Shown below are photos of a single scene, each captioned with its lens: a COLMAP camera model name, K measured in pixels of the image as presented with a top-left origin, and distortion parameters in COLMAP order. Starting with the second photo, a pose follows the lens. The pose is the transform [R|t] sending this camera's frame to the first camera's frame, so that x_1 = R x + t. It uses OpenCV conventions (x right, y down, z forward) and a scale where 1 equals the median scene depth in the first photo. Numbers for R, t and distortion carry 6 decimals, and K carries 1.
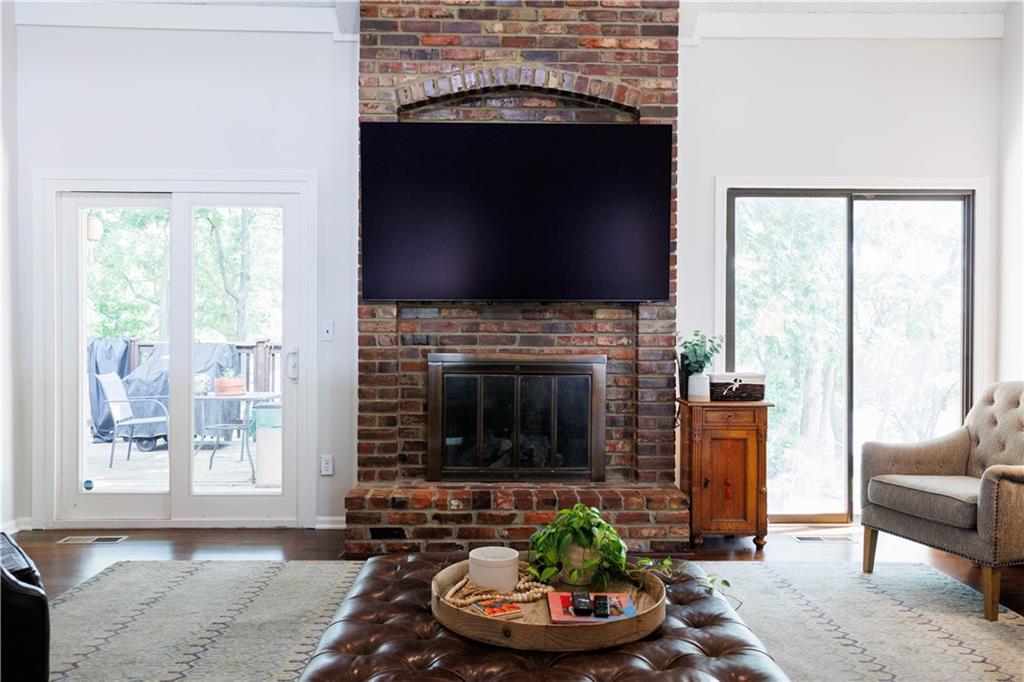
lens RADIAL K [[816.6, 0, 518.6], [0, 816.6, 342.3], [0, 0, 1]] dist [0.003942, 0.005885]
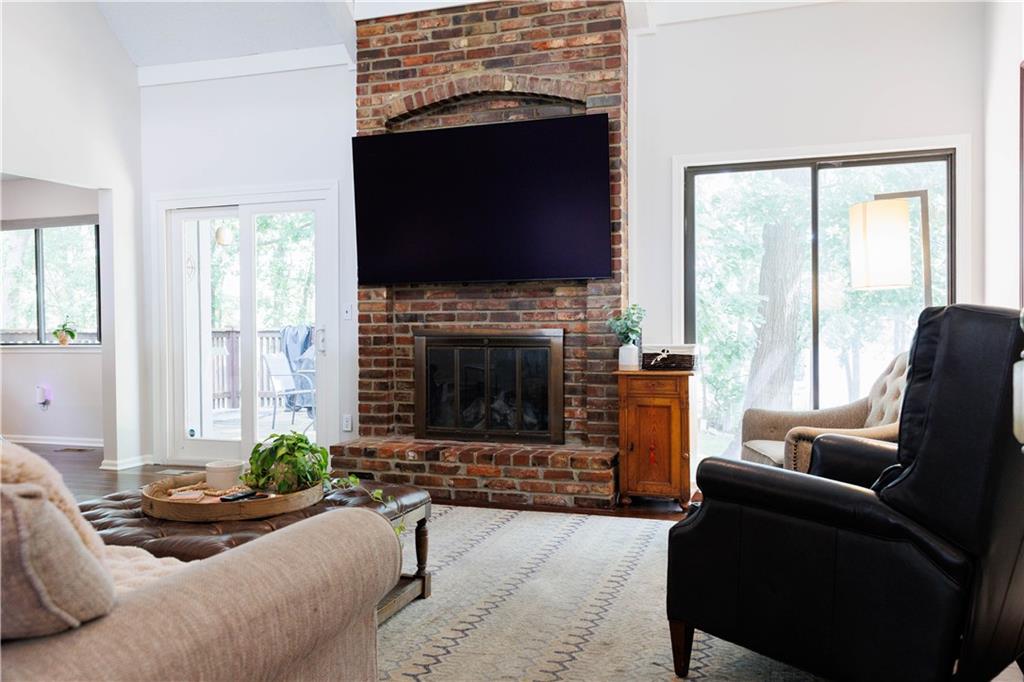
lens RADIAL K [[816.6, 0, 518.6], [0, 816.6, 342.3], [0, 0, 1]] dist [0.003942, 0.005885]
pose [[0.939477, -0.004749, -0.342578, 0.435638], [0.007315, 0.999954, 0.006201, 0.026686], [0.342533, -0.008331, 0.939469, -0.049539]]
